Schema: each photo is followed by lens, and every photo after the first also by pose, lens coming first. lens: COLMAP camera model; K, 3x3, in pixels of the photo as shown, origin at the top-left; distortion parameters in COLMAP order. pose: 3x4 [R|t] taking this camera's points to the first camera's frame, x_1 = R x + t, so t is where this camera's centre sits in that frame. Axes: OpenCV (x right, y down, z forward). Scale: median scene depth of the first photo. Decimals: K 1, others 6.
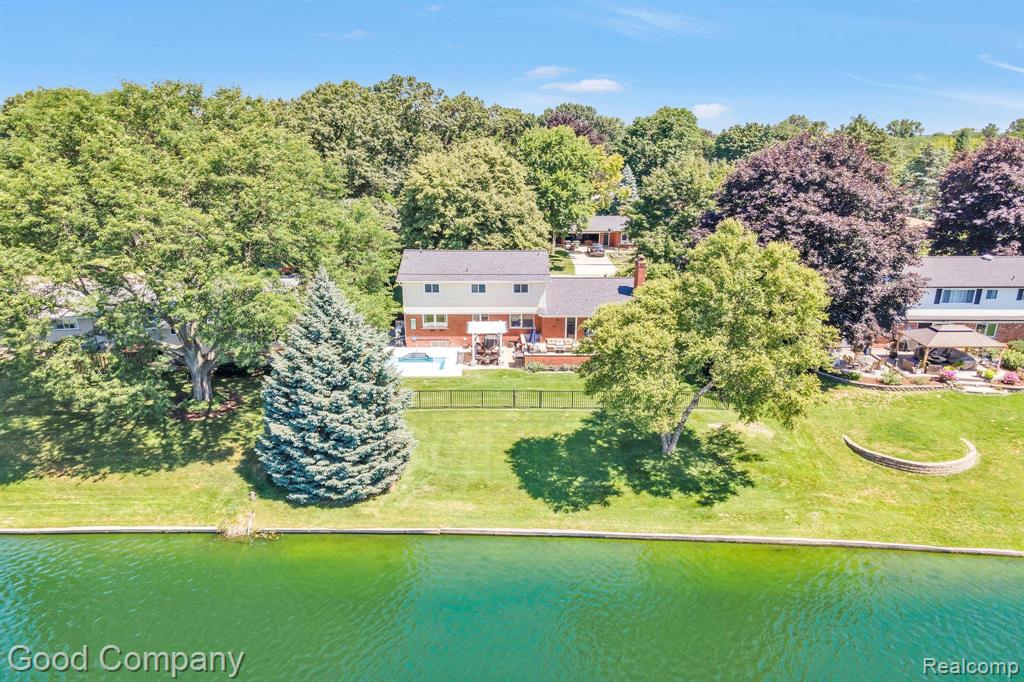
lens RADIAL K [[739.5, 0, 495.4], [0, 739.5, 389.6], [0, 0, 1]] dist [0.047545, 0.003599]
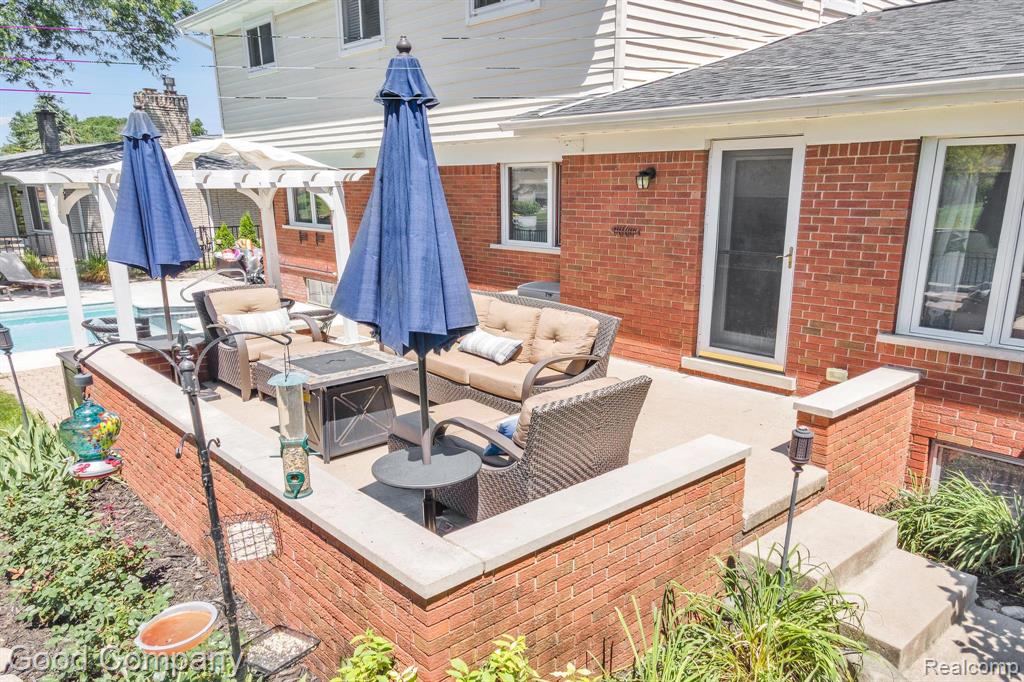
lens RADIAL K [[736.2, 0, 513.4], [0, 736.2, 376.3], [0, 0, 1]] dist [0.028719, -0.002198]
pose [[0.672796, 0.188573, -0.715392, 0.240449], [-0.241748, 0.969926, 0.028313, -0.086281], [0.699216, 0.153895, 0.698150, 1.324535]]
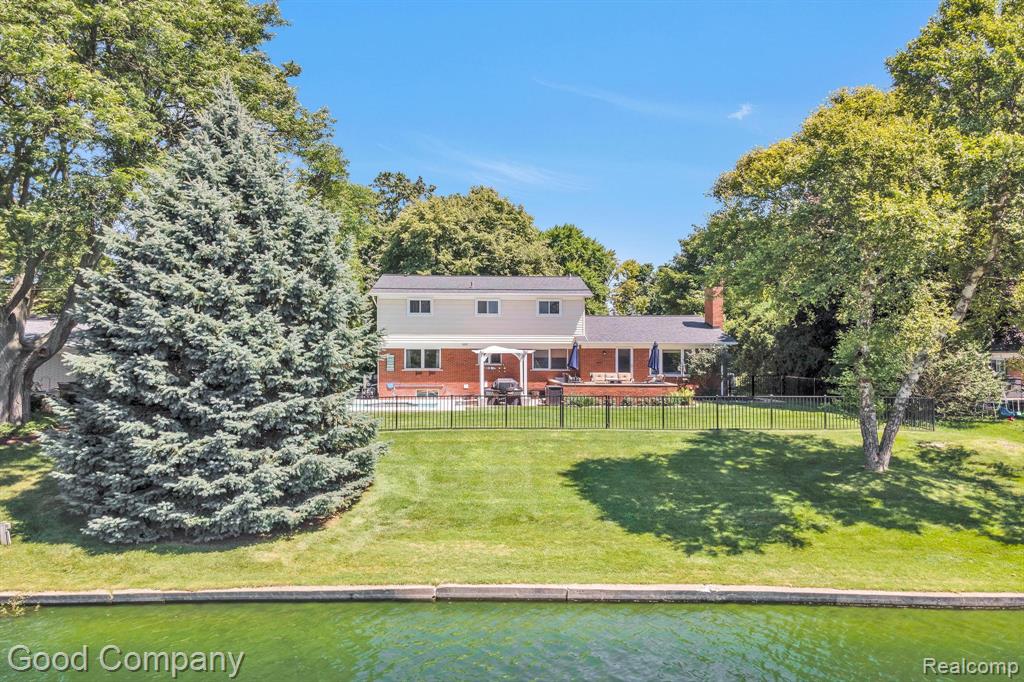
lens RADIAL K [[747.9, 0, 515.5], [0, 747.9, 346.6], [0, 0, 1]] dist [0.029912, 0.009818]
pose [[0.998544, 0.005347, 0.053676, -0.050318], [0.012916, 0.942426, -0.334164, 0.190592], [-0.052373, 0.334371, 0.940985, 0.522044]]
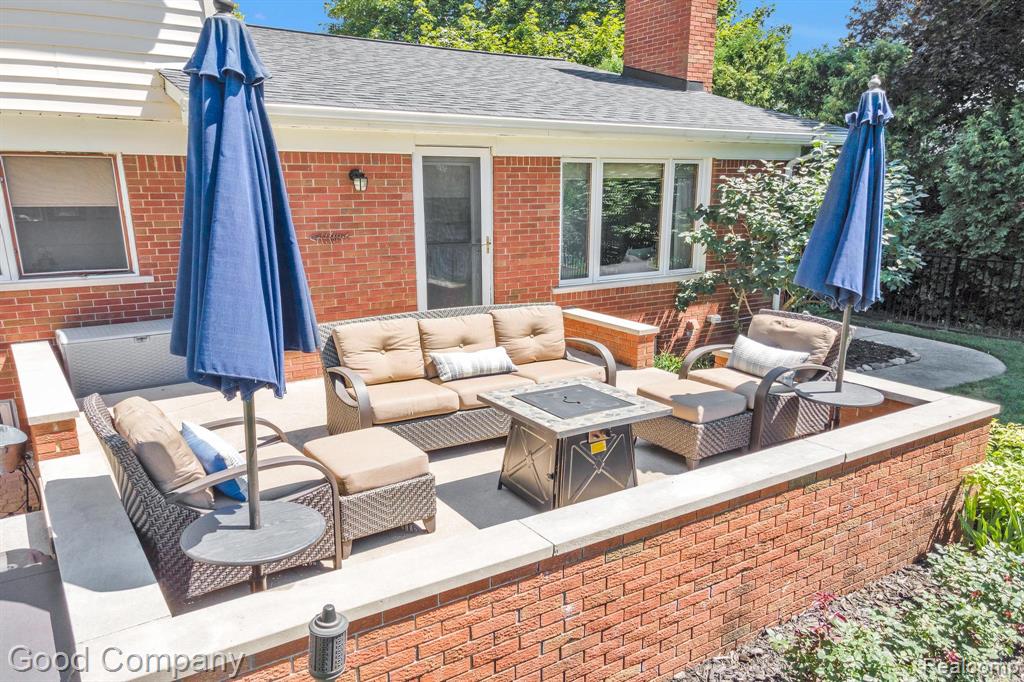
lens RADIAL K [[736.2, 0, 513.4], [0, 736.2, 376.3], [0, 0, 1]] dist [0.028719, -0.002198]
pose [[0.832053, -0.140939, 0.536493, 0.054229], [0.179121, 0.983636, -0.019394, -0.080861], [-0.524980, 0.112234, 0.843682, 1.305698]]
